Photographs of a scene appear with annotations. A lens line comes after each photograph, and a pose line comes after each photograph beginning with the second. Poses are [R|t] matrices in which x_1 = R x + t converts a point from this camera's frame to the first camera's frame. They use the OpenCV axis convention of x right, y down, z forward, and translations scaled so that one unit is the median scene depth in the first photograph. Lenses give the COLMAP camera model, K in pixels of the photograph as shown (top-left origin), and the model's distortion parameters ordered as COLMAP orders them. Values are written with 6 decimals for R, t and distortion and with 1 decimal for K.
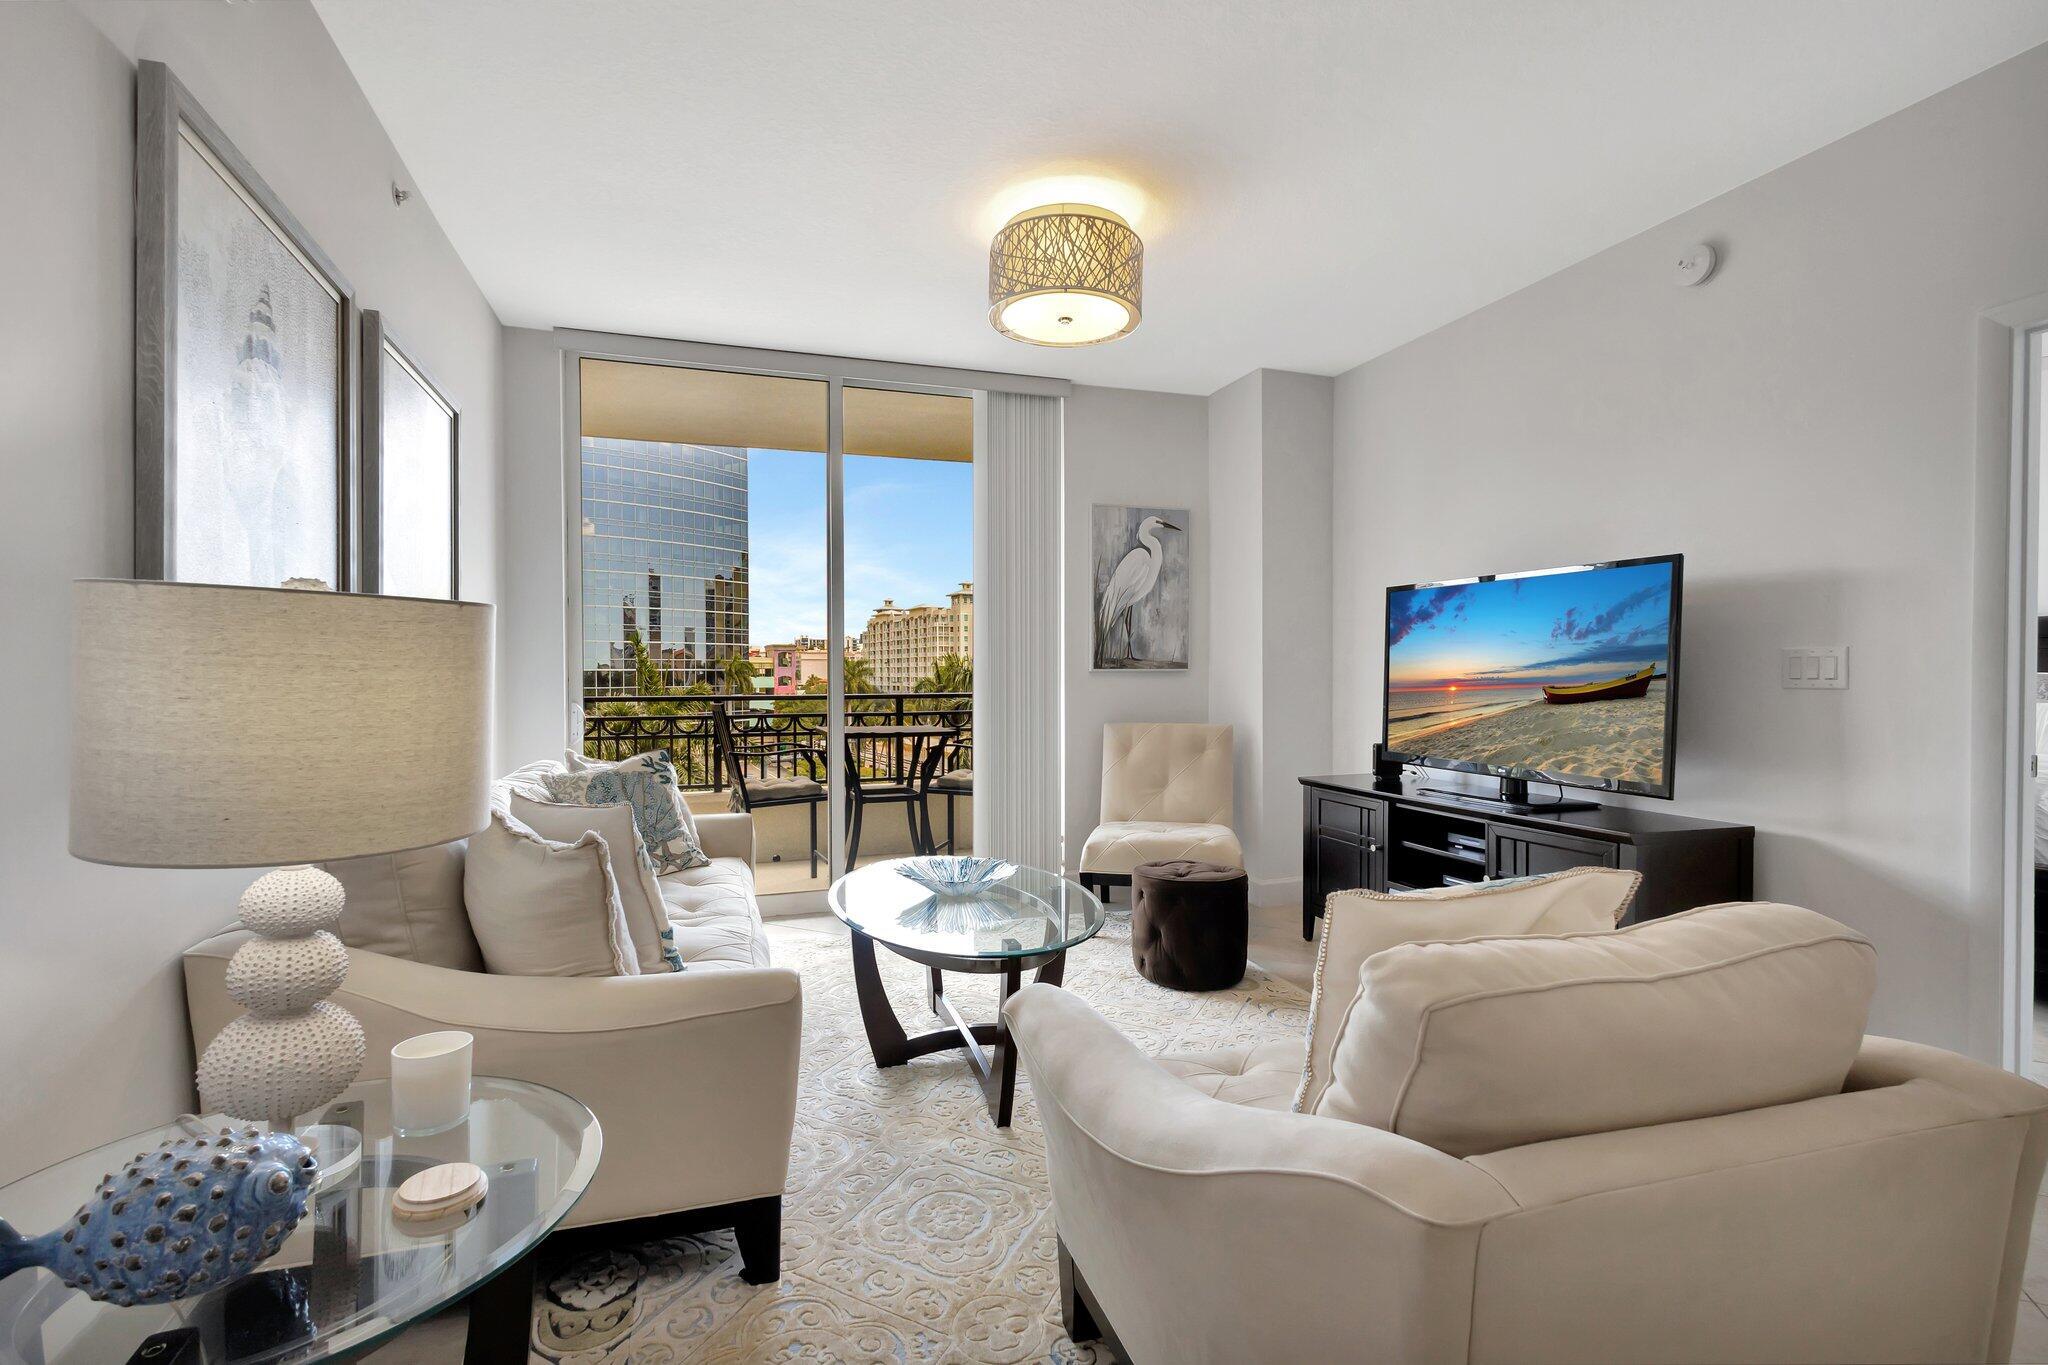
lens RADIAL K [[938.1, 0, 1019.1], [0, 938.1, 699.7], [0, 0, 1]] dist [0.004768, -0.000563]
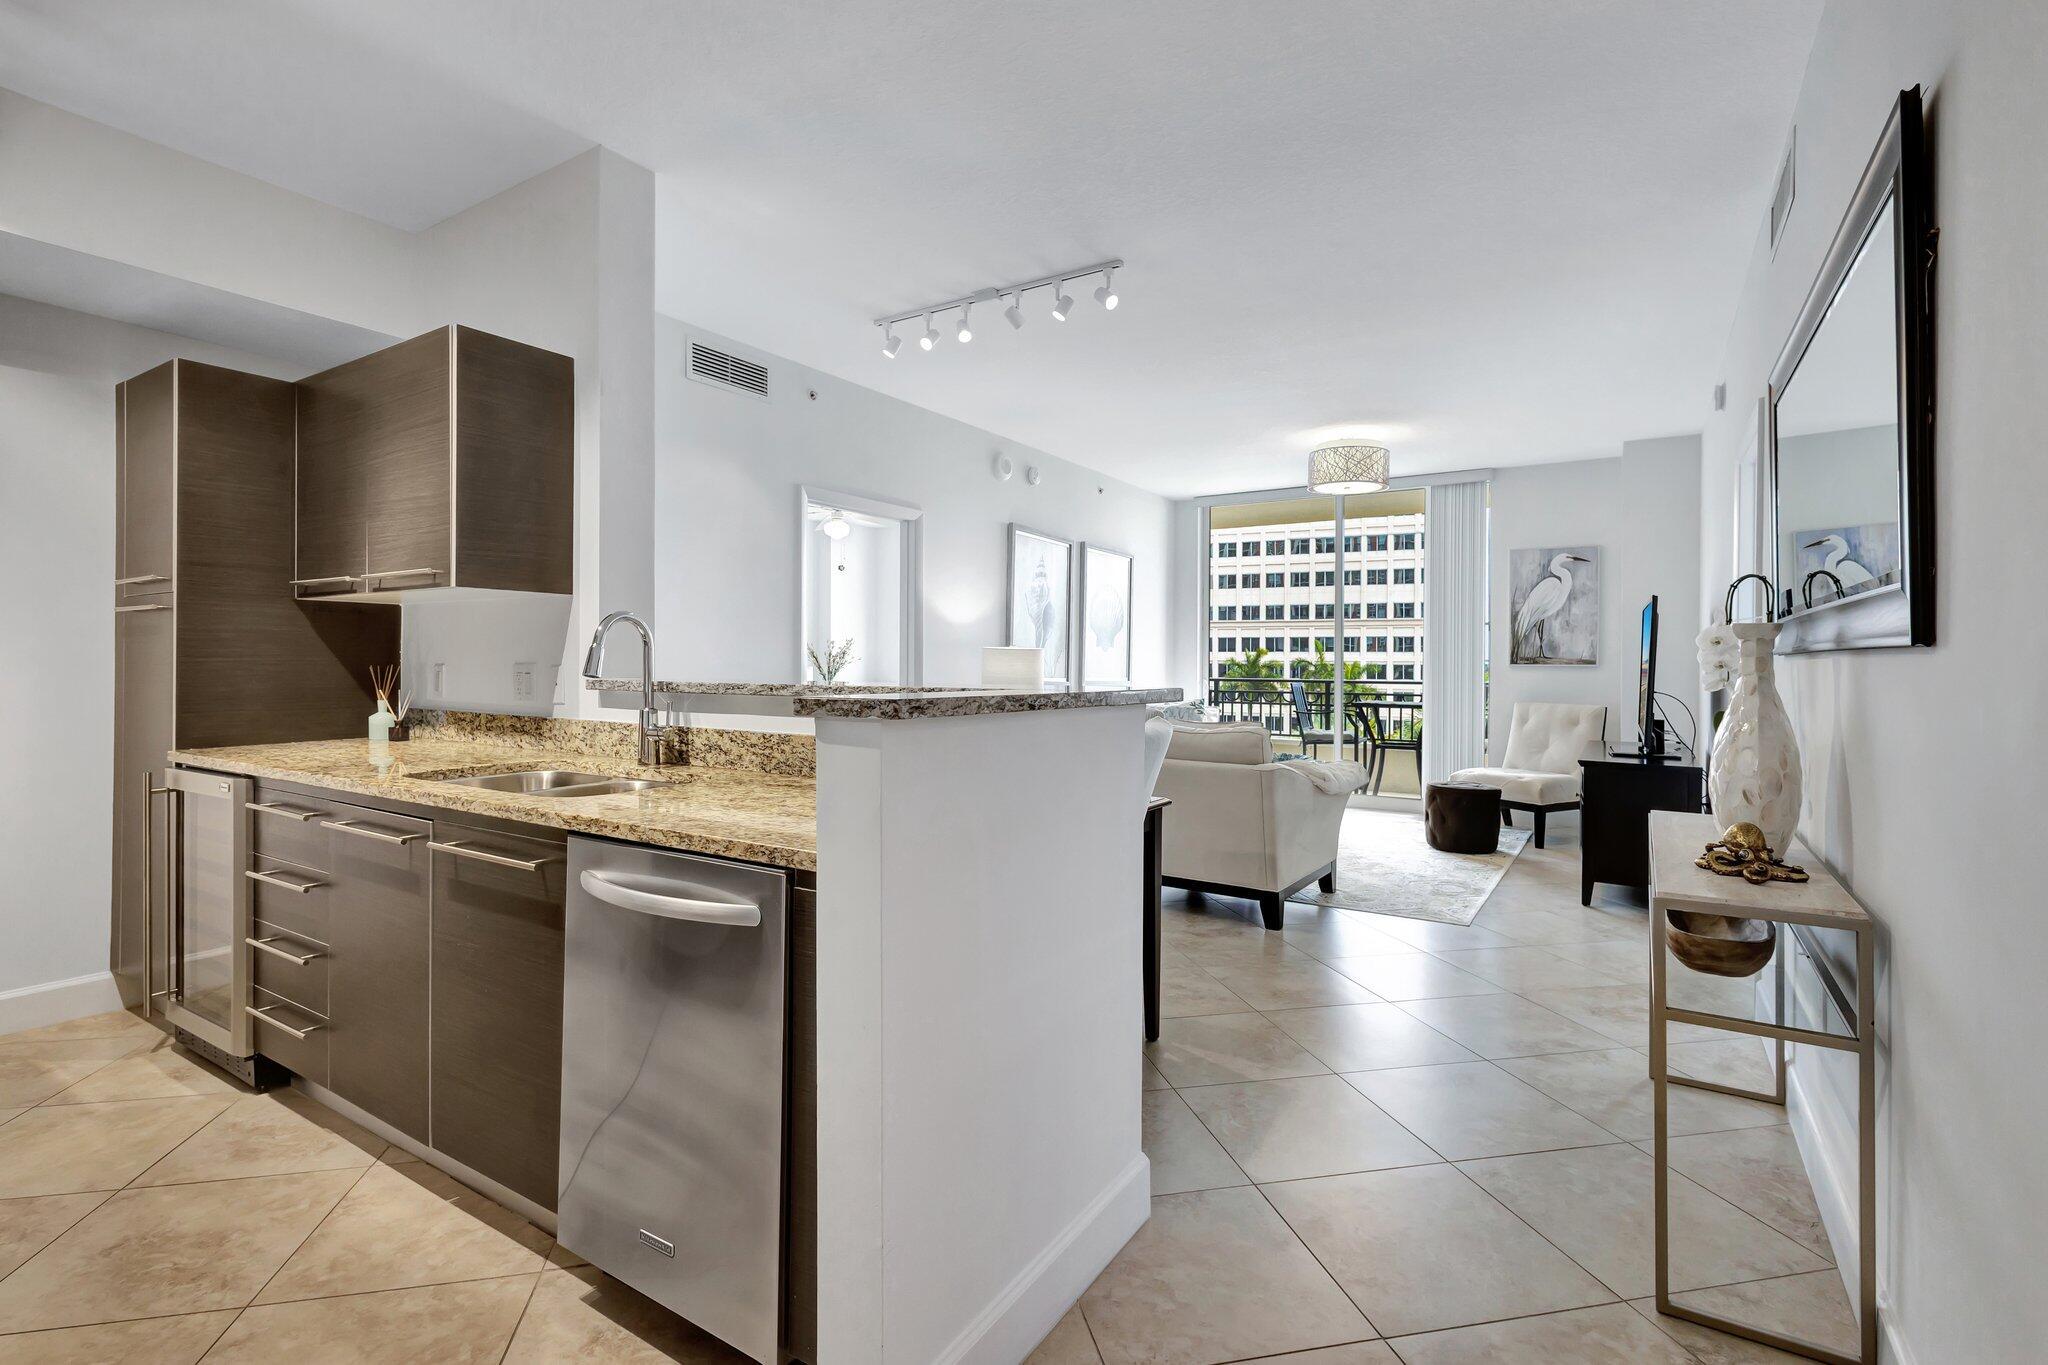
lens RADIAL K [[938.1, 0, 1020.5], [0, 938.1, 677.1], [0, 0, 1]] dist [0.004768, -0.000563]
pose [[0.620387, 0.018121, -0.784086, 0.742830], [-0.030897, 0.999522, -0.001346, 0.012167], [0.783687, 0.025061, 0.620650, -0.481577]]
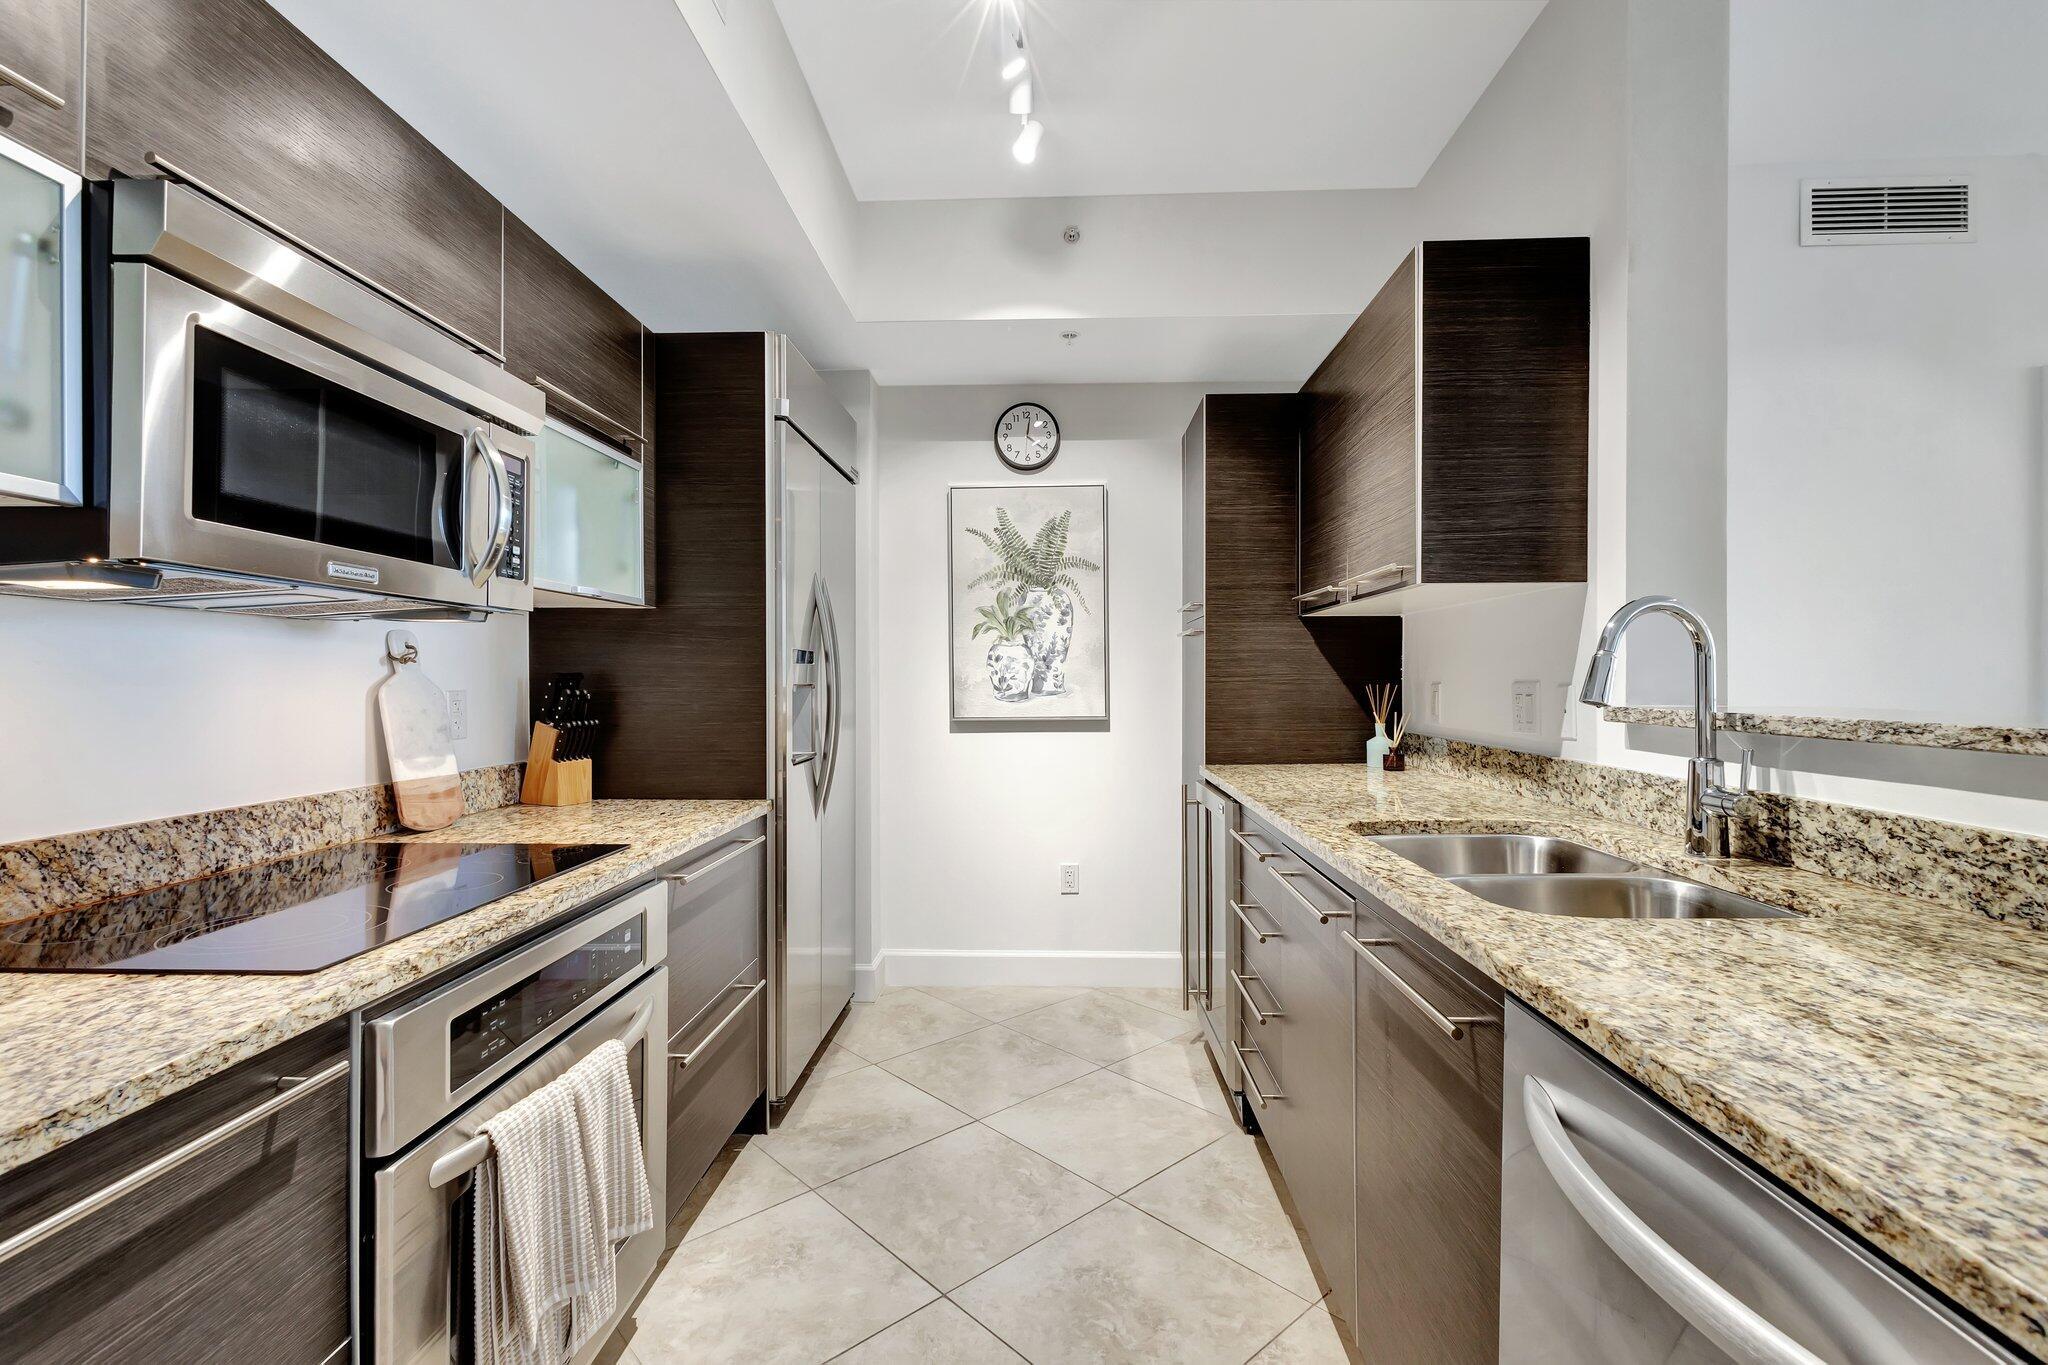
lens RADIAL K [[938.1, 0, 1017.7], [0, 938.1, 681.9], [0, 0, 1]] dist [0.004768, -0.000563]
pose [[-0.367961, 0.008569, -0.929802, 0.577379], [-0.021340, 0.999616, 0.017657, 0.009761], [0.929596, 0.026339, -0.367637, -0.417389]]
